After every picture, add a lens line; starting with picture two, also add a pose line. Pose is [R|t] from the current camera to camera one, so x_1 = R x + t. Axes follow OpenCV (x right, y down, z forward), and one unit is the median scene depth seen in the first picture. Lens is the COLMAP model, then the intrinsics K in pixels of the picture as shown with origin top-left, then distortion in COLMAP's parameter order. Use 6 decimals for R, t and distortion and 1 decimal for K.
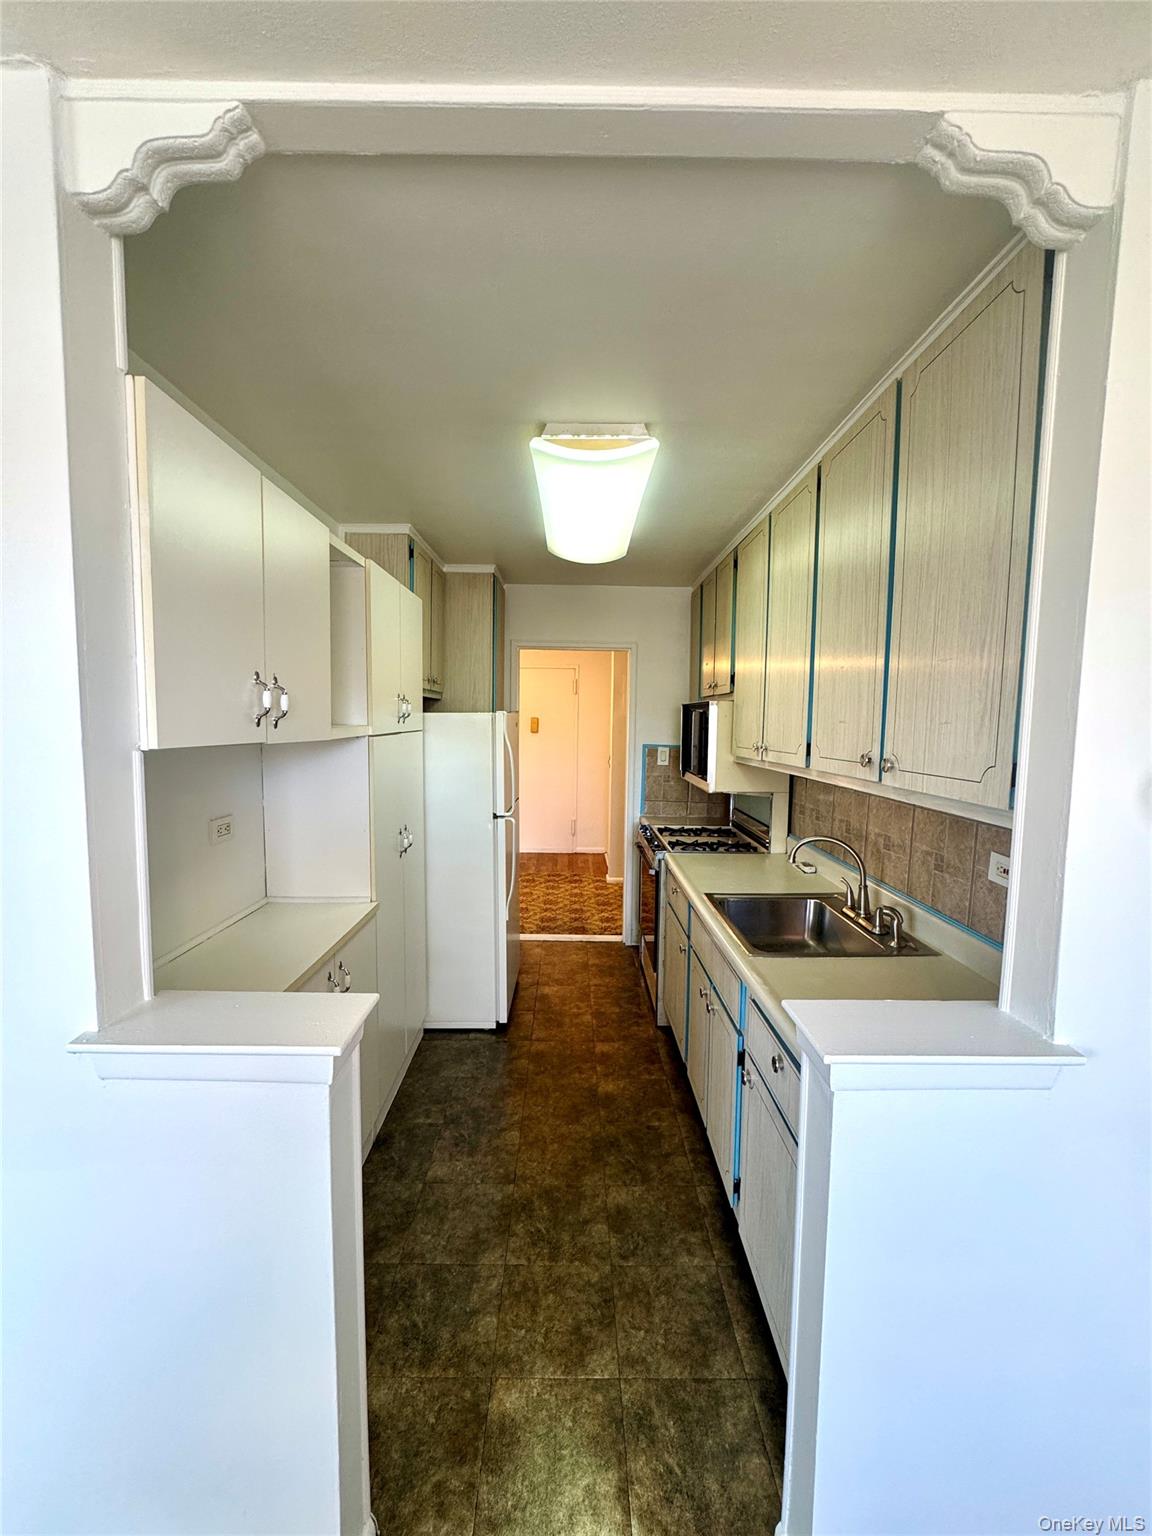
lens RADIAL K [[620.8, 0, 581.7], [0, 620.8, 768.1], [0, 0, 1]] dist [-0.003480, 0.000693]
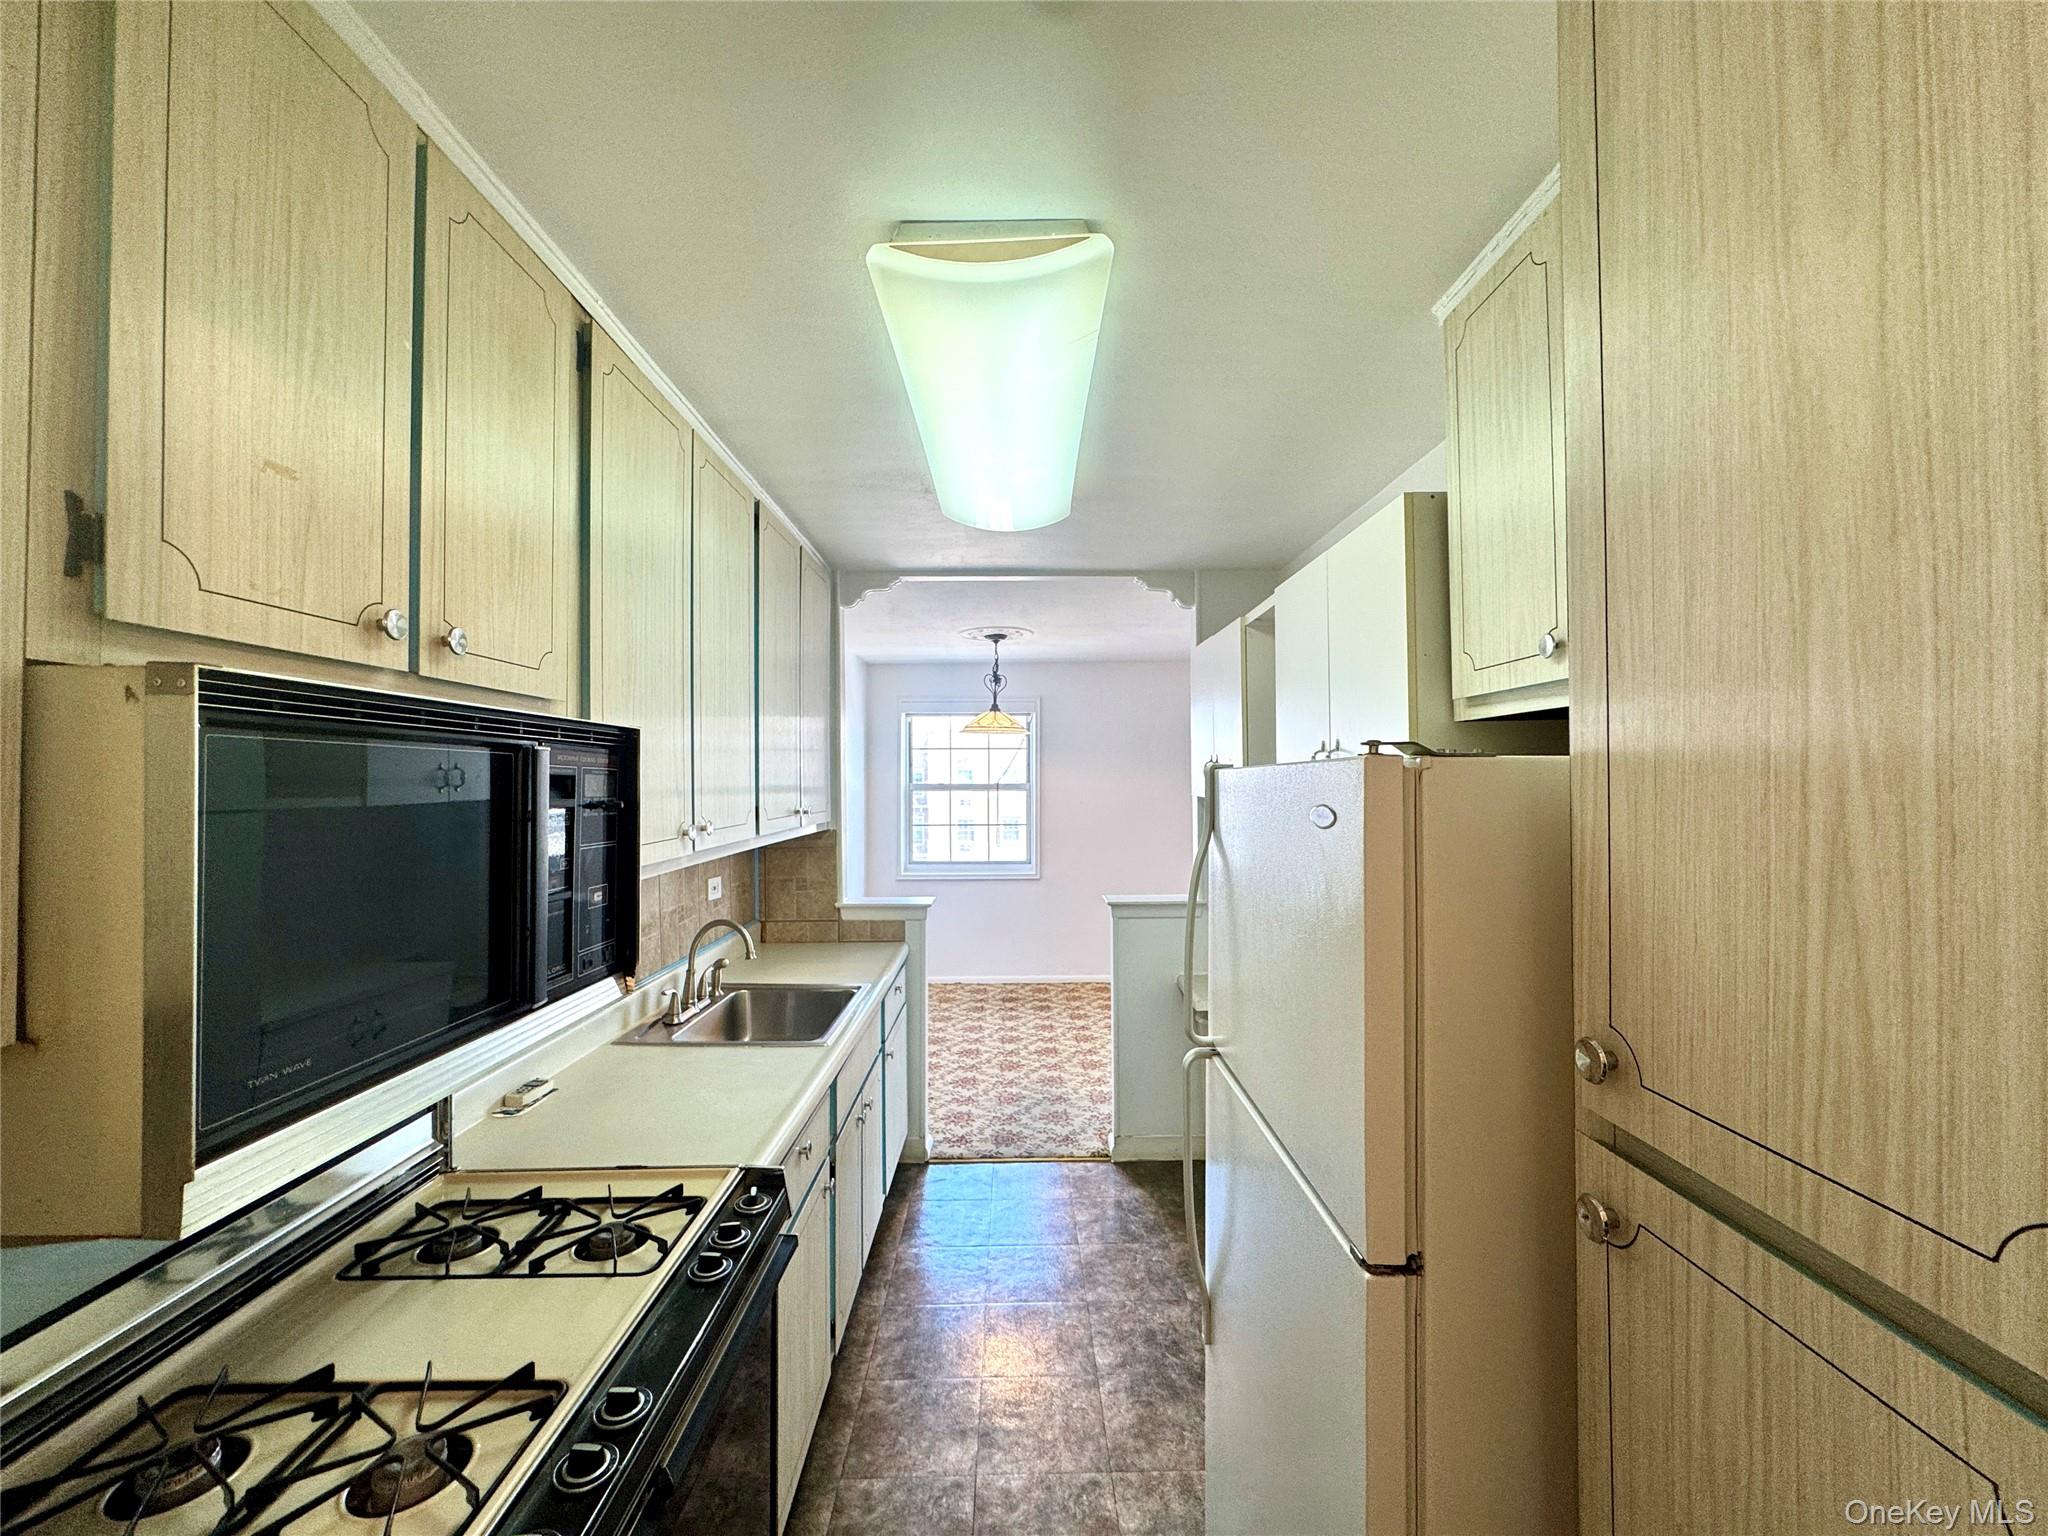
lens RADIAL K [[827.7, 0, 1012.0], [0, 827.7, 777.0], [0, 0, 1]] dist [-0.003480, 0.000693]
pose [[-0.999530, 0.018069, 0.024776, -0.045821], [0.020016, 0.996535, 0.080734, -0.185373], [-0.023231, 0.081192, -0.996428, 2.228716]]
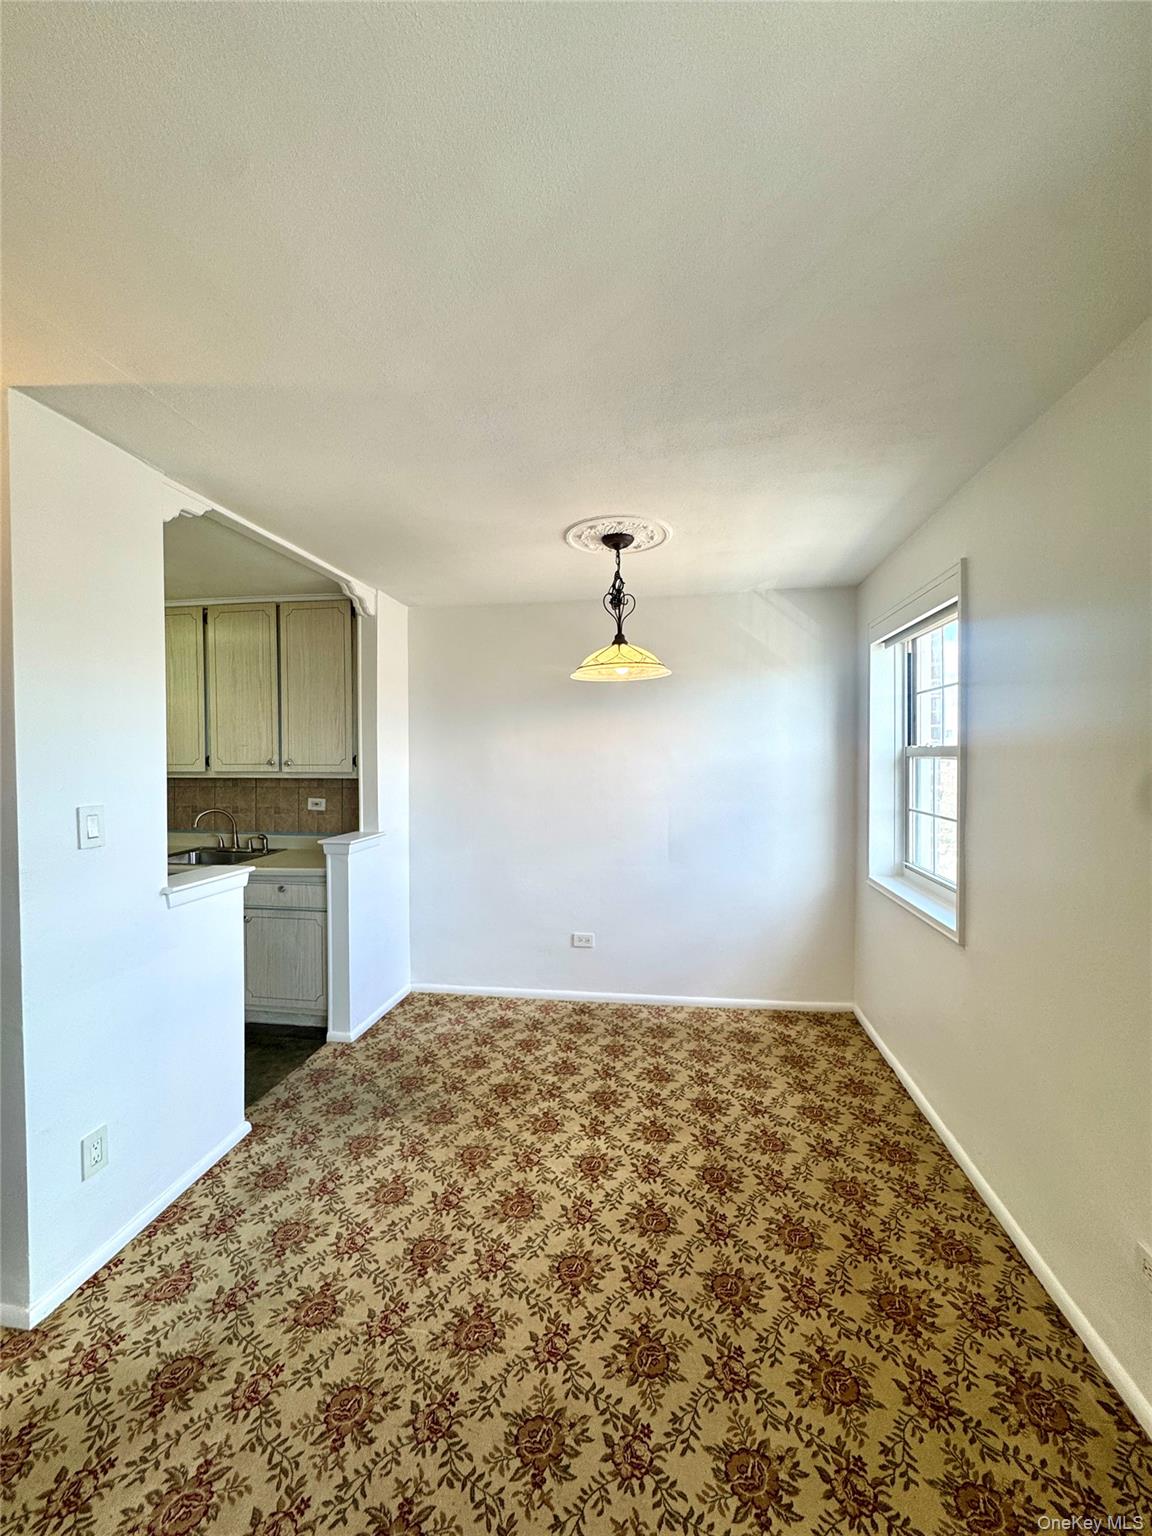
lens RADIAL K [[620.8, 0, 574.1], [0, 620.8, 765.1], [0, 0, 1]] dist [-0.003480, 0.000693]
pose [[0.178235, -0.023972, 0.983696, -1.284591], [0.083290, 0.996483, 0.009192, 0.055626], [-0.980456, 0.080293, 0.179605, -0.403107]]
